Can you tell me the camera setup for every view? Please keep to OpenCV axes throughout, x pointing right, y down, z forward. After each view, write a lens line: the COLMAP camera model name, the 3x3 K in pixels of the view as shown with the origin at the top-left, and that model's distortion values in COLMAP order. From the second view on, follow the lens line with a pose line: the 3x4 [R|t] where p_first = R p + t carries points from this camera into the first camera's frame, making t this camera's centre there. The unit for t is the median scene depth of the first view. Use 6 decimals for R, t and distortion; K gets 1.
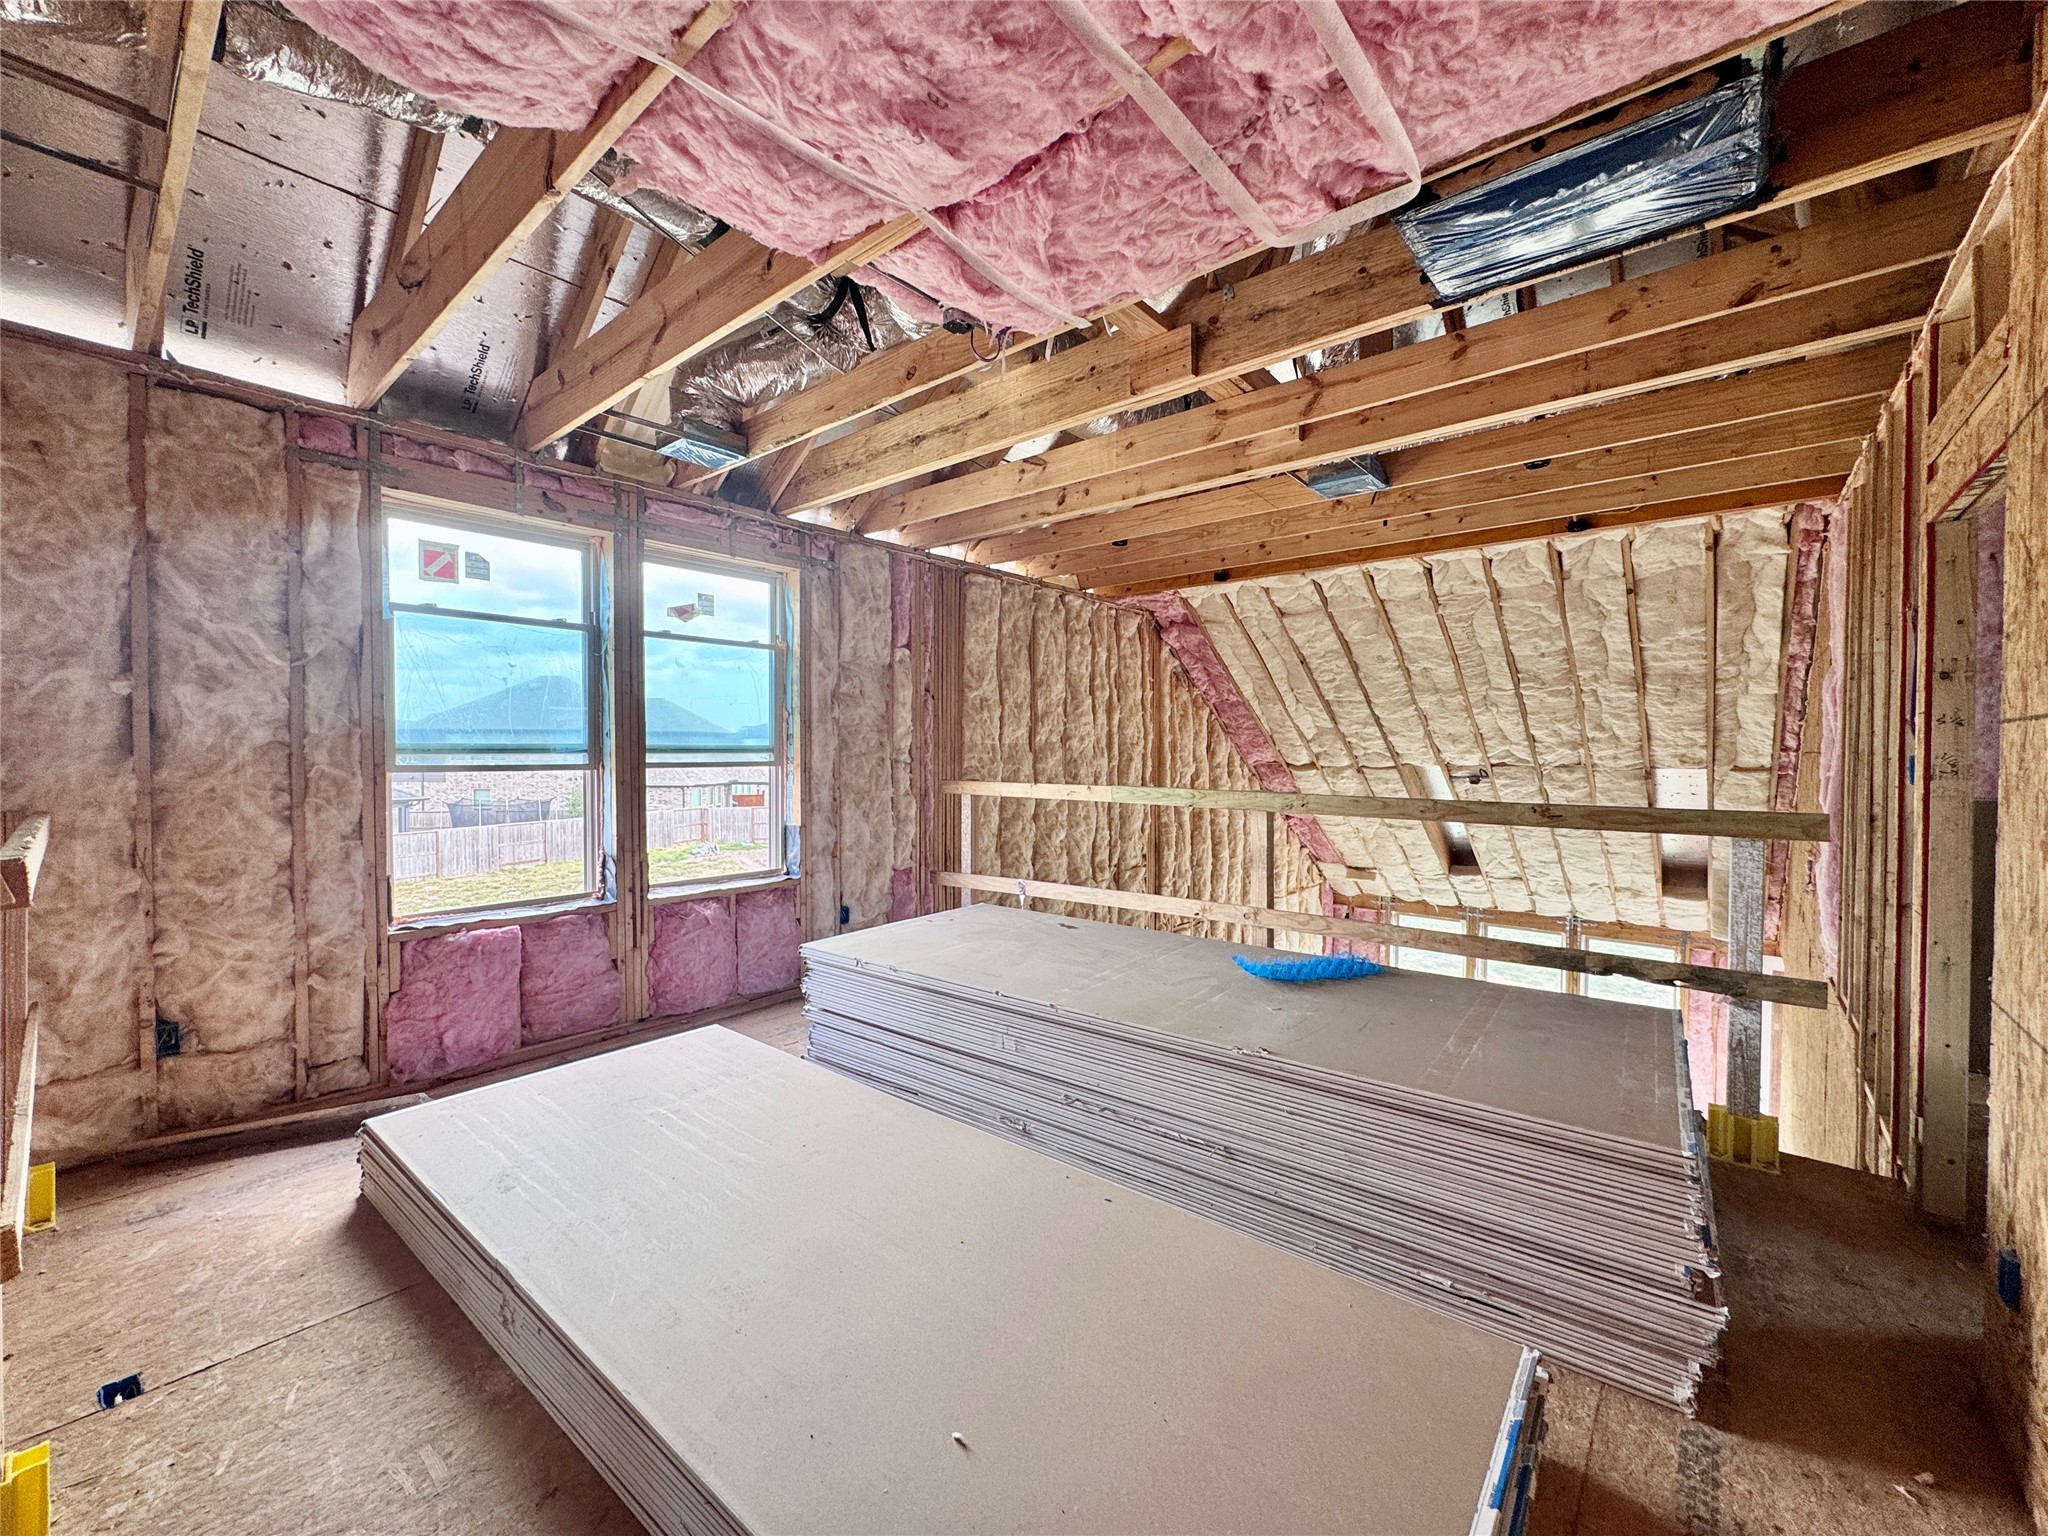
lens RADIAL K [[819.4, 0, 1024.0], [0, 819.4, 768.0], [0, 0, 1]] dist [-0.001917, 0.000432]
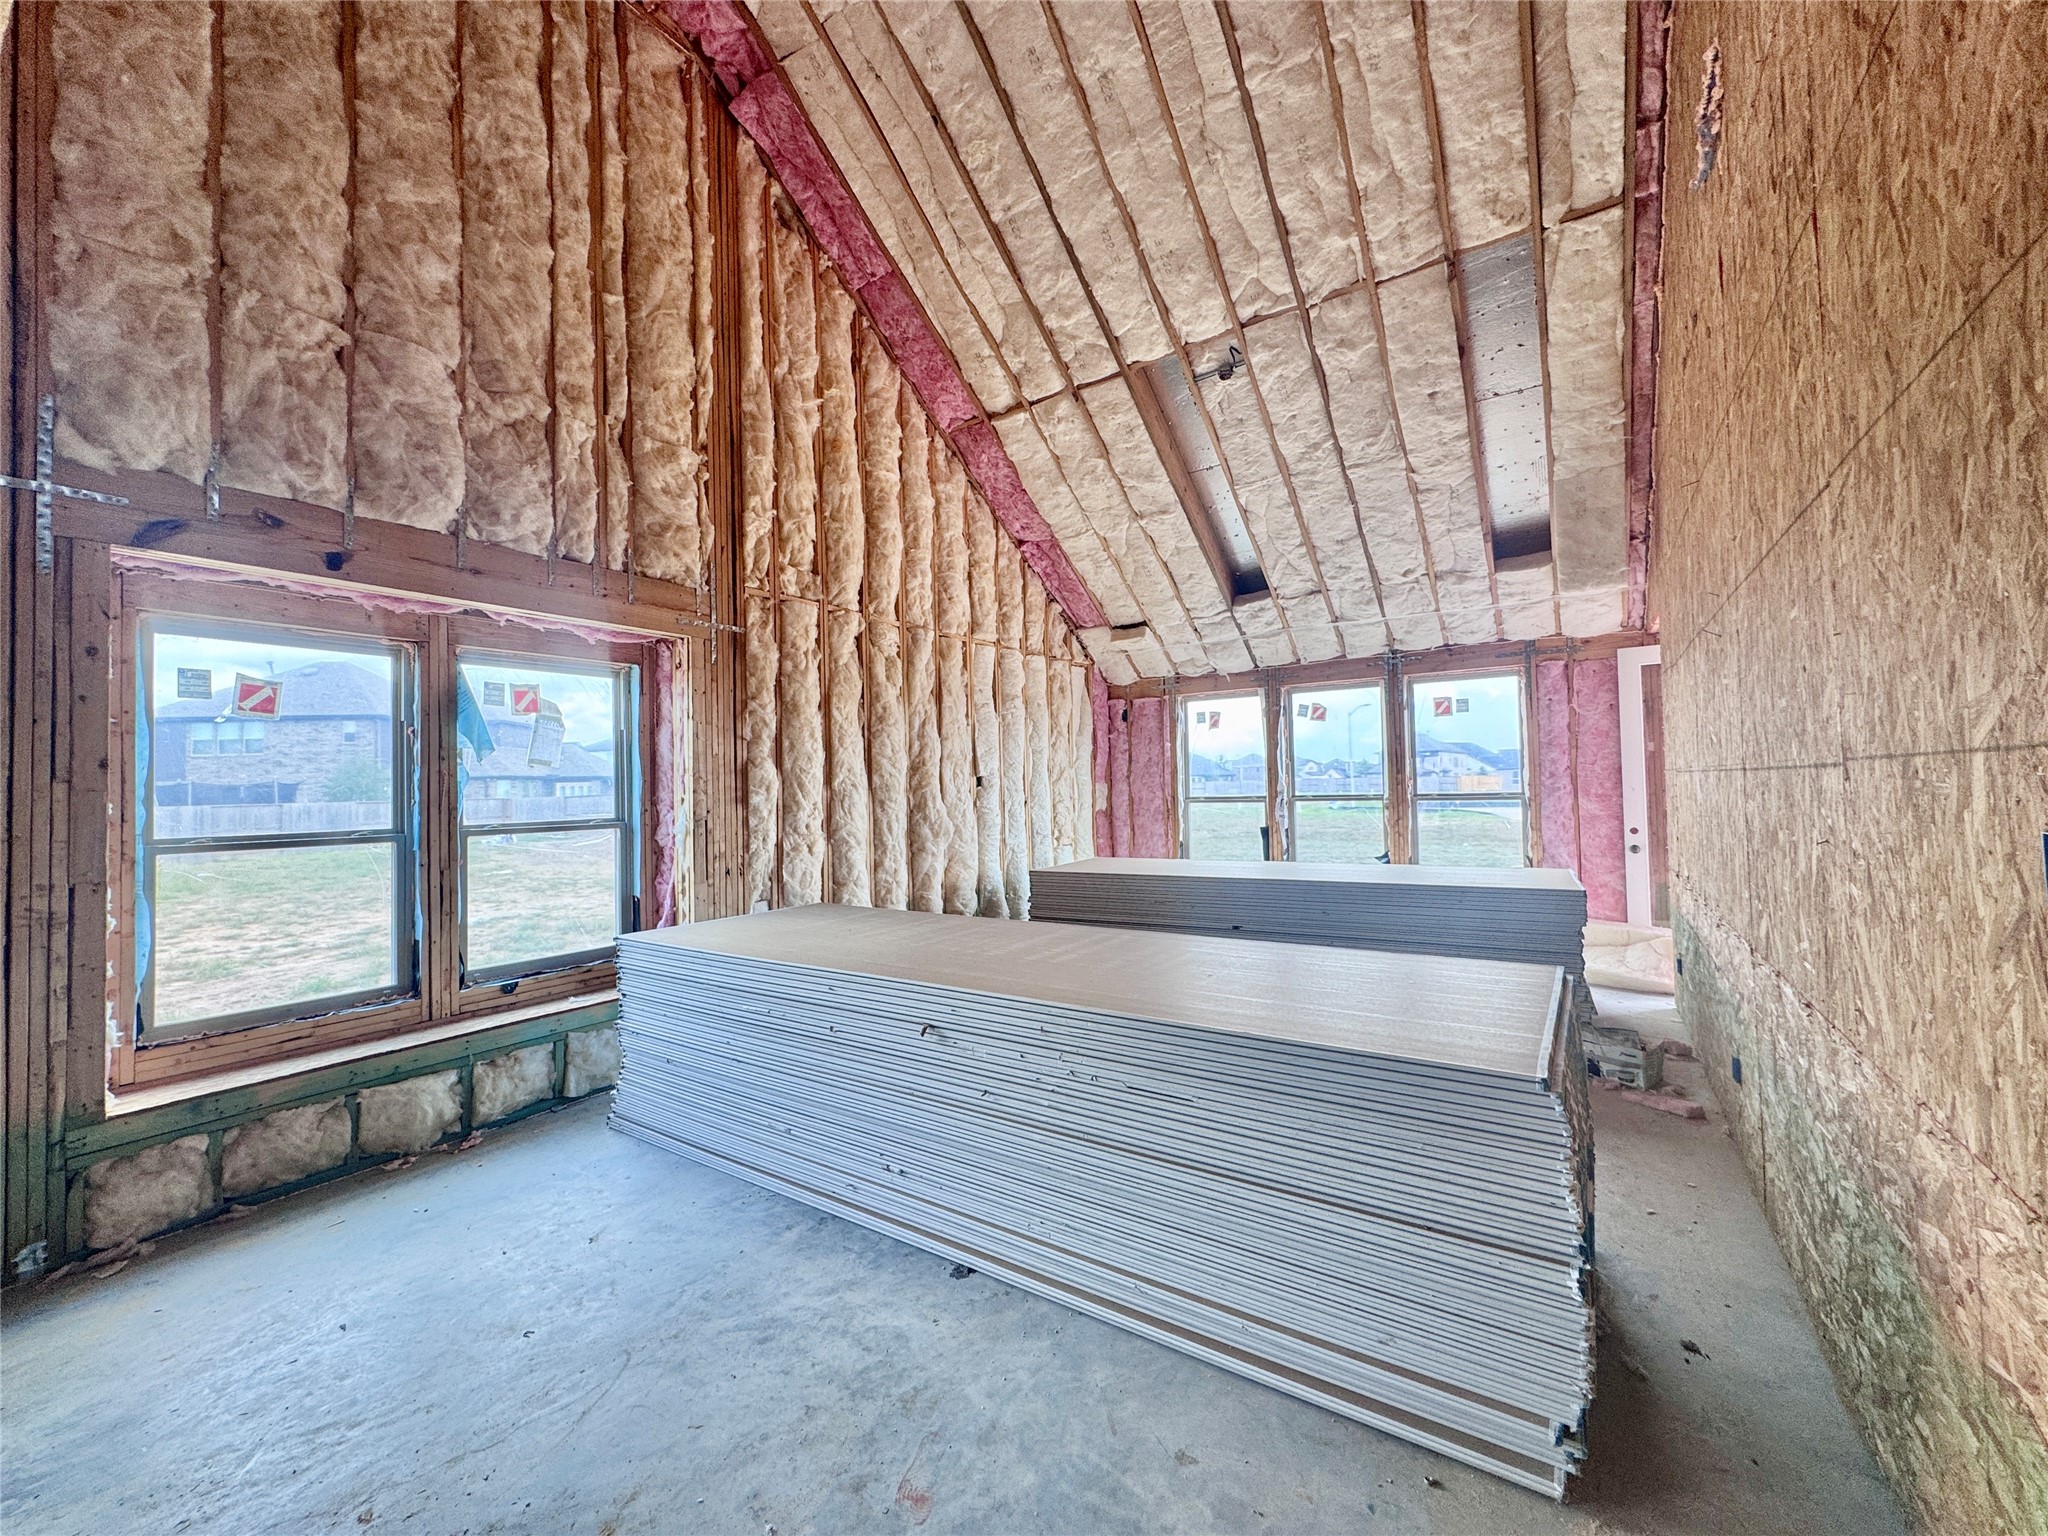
lens RADIAL K [[817.4, 0, 1024.0], [0, 817.4, 768.0], [0, 0, 1]] dist [-0.001343, 0.000267]
pose [[0.993078, -0.024776, 0.114815, 0.439005], [0.030264, 0.998469, -0.046306, 0.544694], [-0.113492, 0.049460, 0.992307, 0.533569]]
